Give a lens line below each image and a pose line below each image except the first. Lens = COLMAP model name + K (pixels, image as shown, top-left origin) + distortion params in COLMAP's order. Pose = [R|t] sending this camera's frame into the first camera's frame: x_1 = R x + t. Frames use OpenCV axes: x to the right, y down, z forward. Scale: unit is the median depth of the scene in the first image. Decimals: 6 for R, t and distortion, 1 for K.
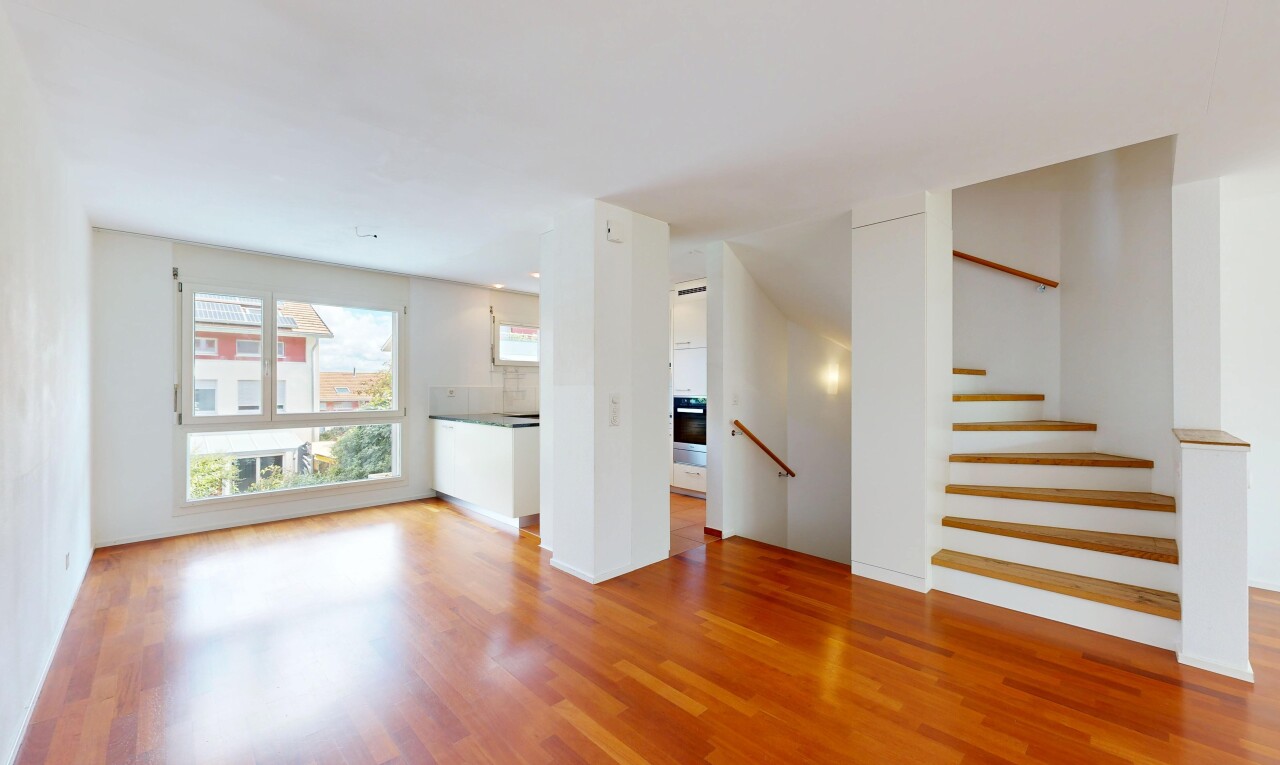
lens RADIAL K [[498.1, 0, 640.5], [0, 498.1, 387.6], [0, 0, 1]] dist [0.000367, 0.000273]
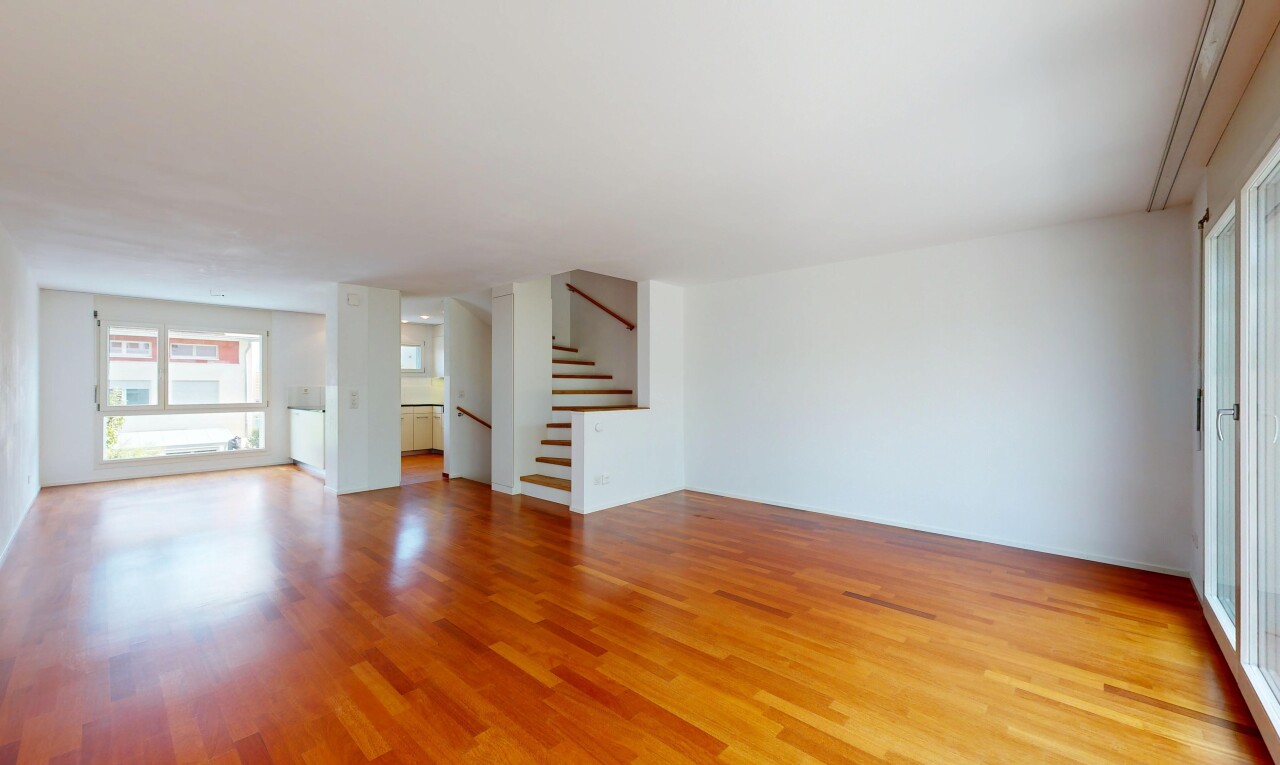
lens RADIAL K [[498.1, 0, 640.5], [0, 498.1, 387.6], [0, 0, 1]] dist [0.000367, 0.000273]
pose [[0.998318, -0.002033, 0.057933, 0.696194], [0.001954, 0.999997, 0.001418, 0.001720], [-0.057935, -0.001303, 0.998319, -0.673892]]
